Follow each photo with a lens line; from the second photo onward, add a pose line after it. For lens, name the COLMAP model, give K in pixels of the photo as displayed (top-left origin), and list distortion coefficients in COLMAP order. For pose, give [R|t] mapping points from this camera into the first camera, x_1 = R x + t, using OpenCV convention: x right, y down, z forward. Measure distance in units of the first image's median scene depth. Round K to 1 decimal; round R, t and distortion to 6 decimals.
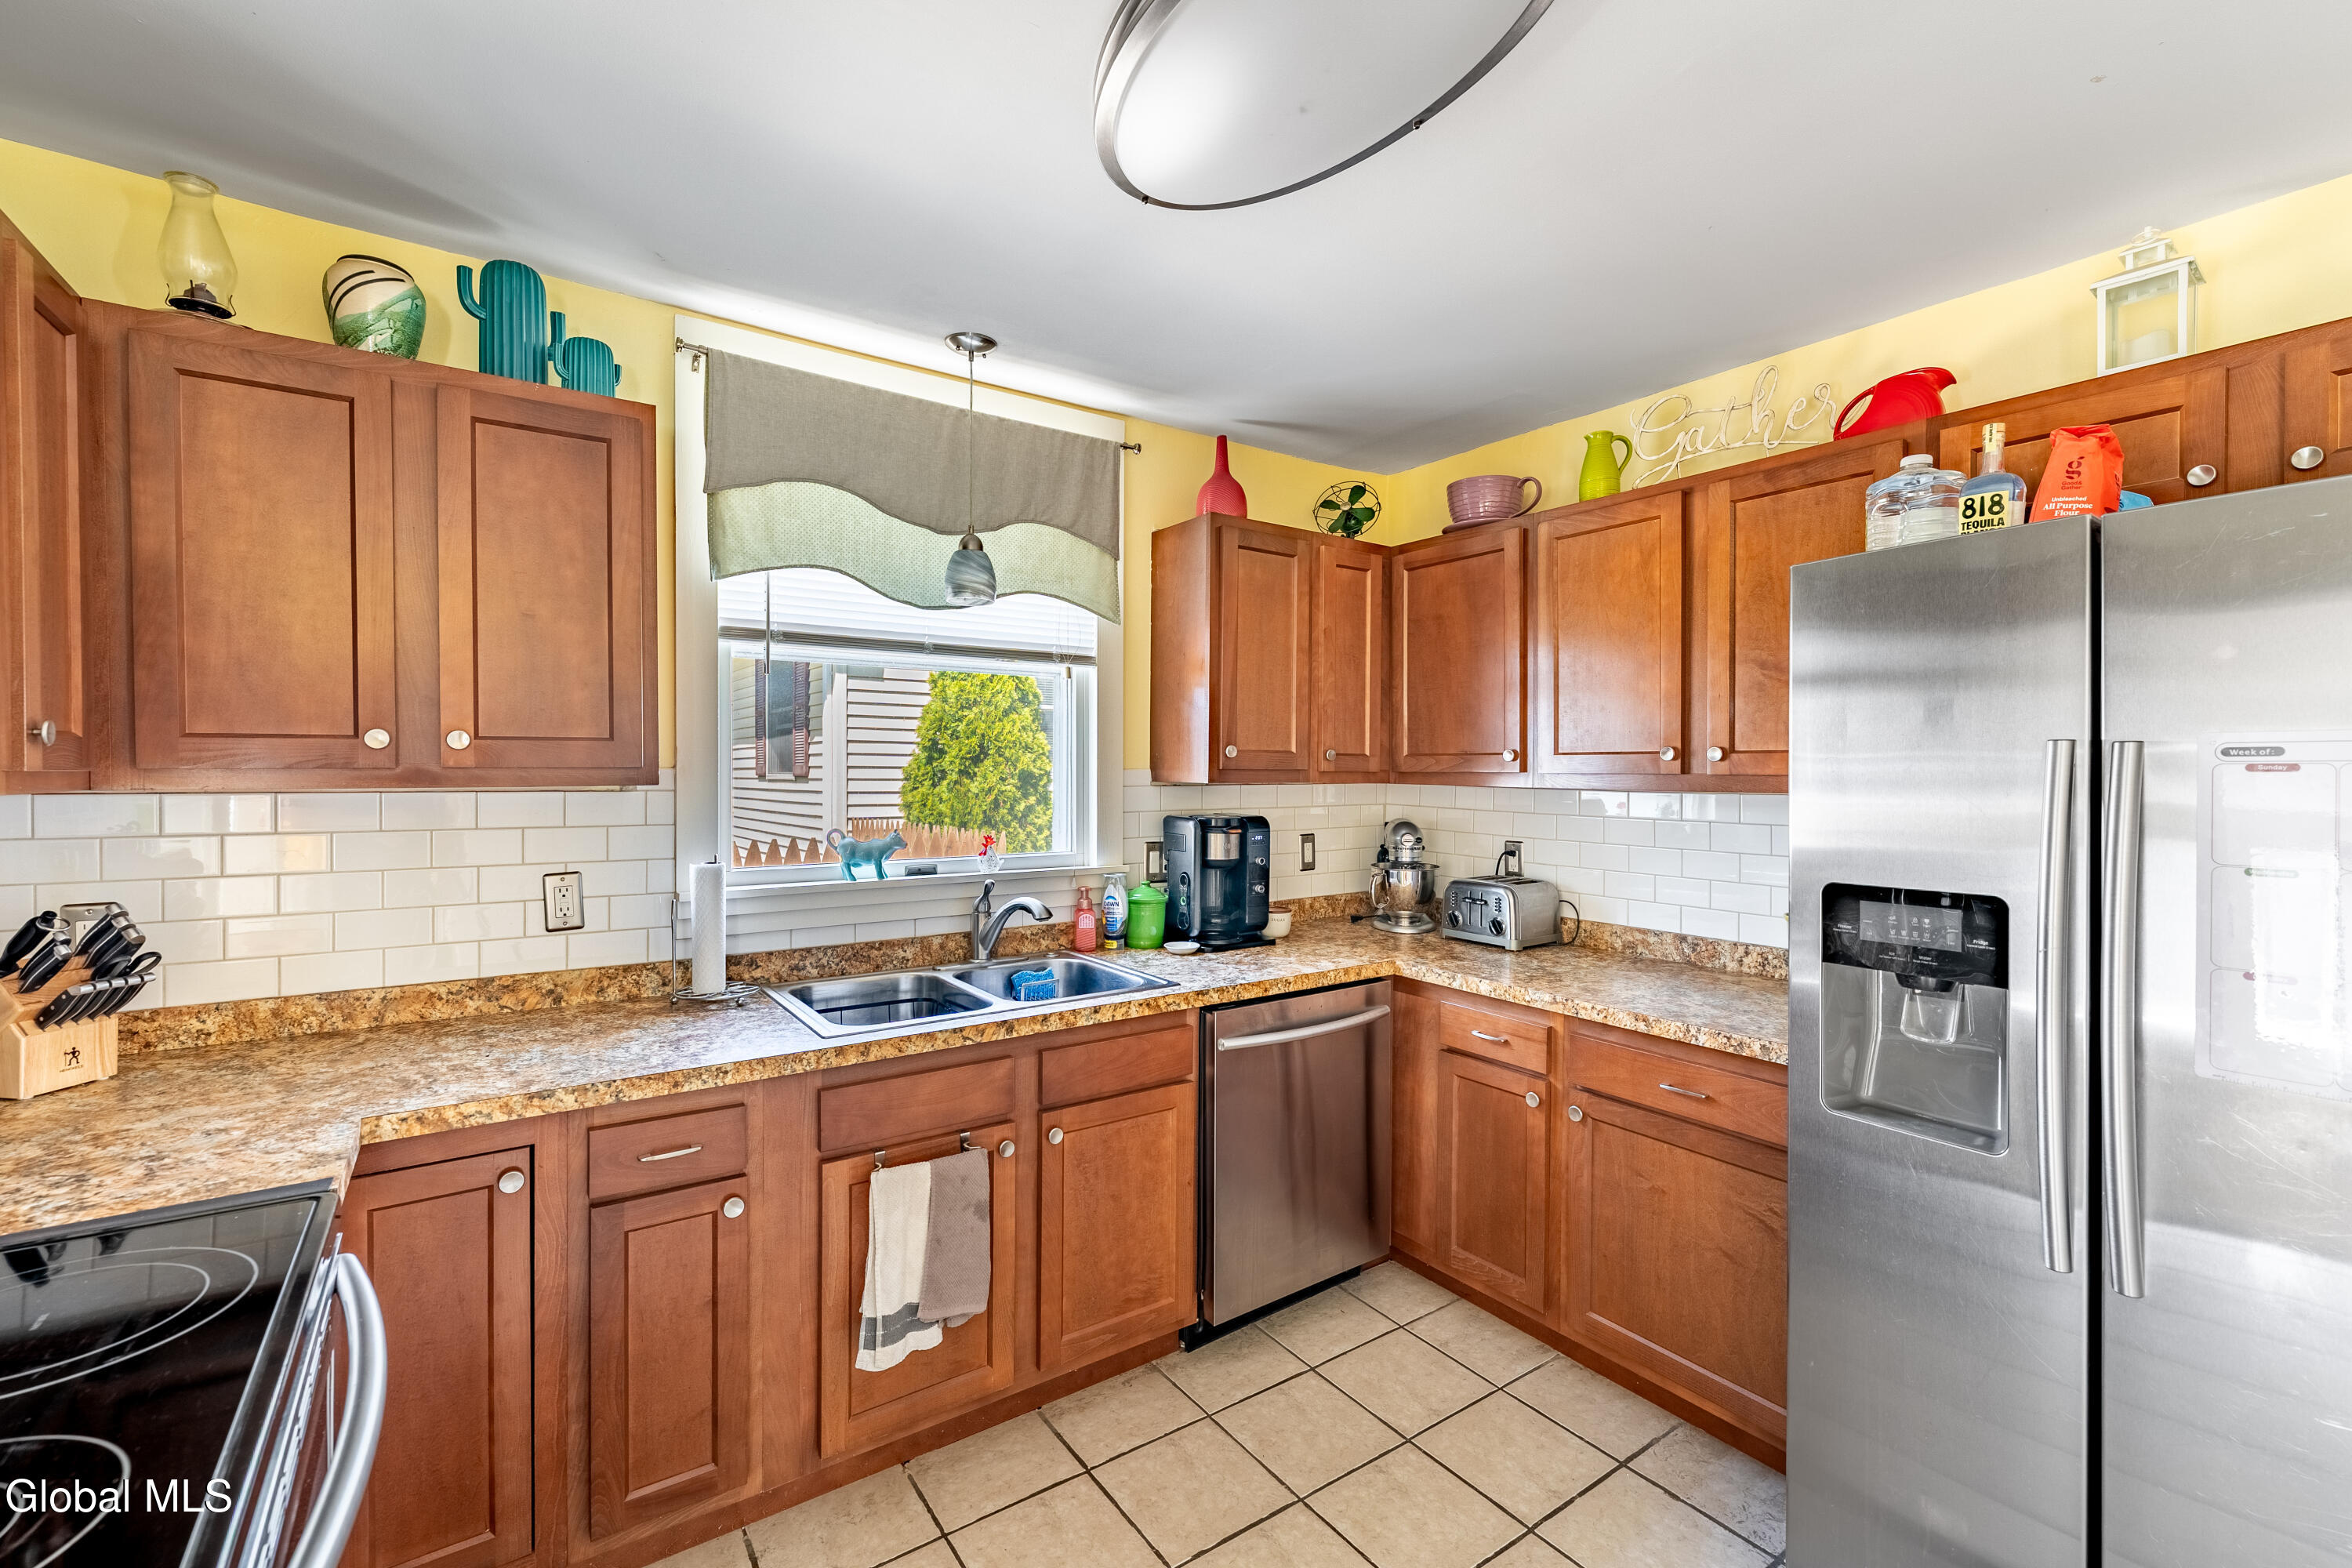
lens RADIAL K [[1018.7, 0, 1178.8], [0, 1018.7, 785.0], [0, 0, 1]] dist [0.004822, 0.000595]
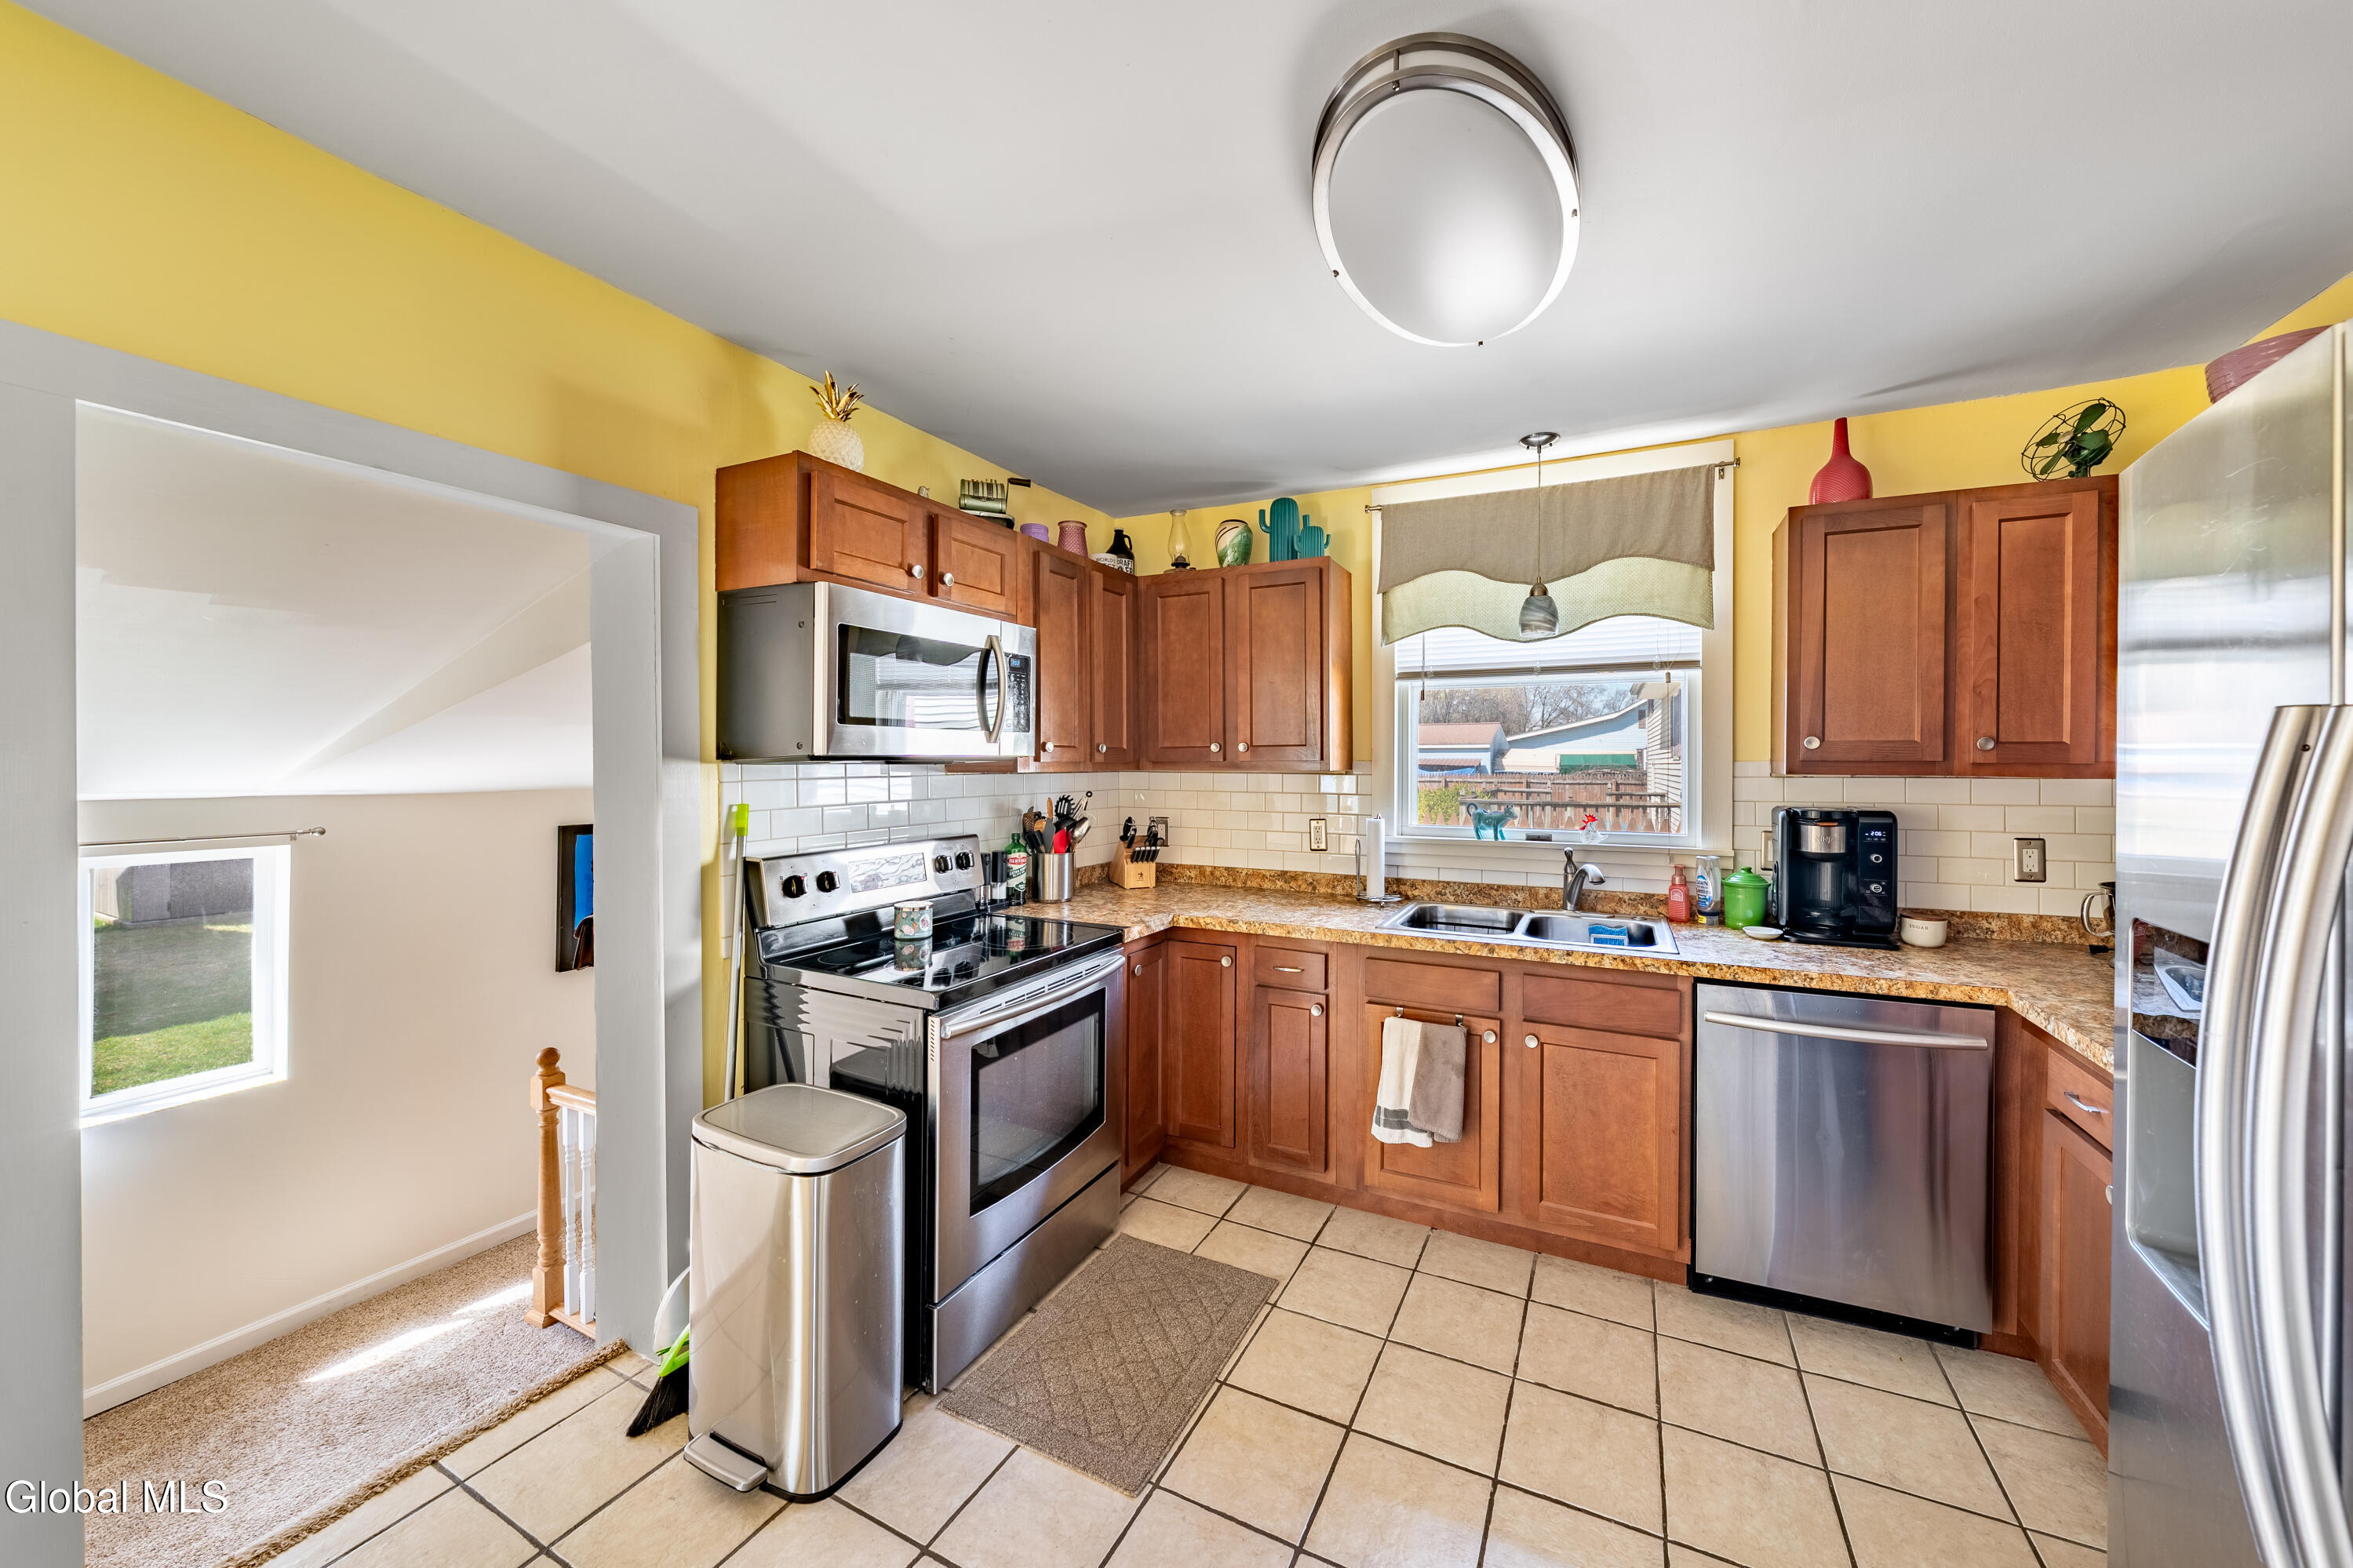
lens RADIAL K [[834.9, 0, 1187.9], [0, 834.9, 767.4], [0, 0, 1]] dist [0.000960, 0.000199]
pose [[0.471494, 0.005130, -0.881854, 0.538473], [-0.012723, 0.999919, -0.000985, -0.000745], [0.881777, 0.011684, 0.471521, 0.089689]]
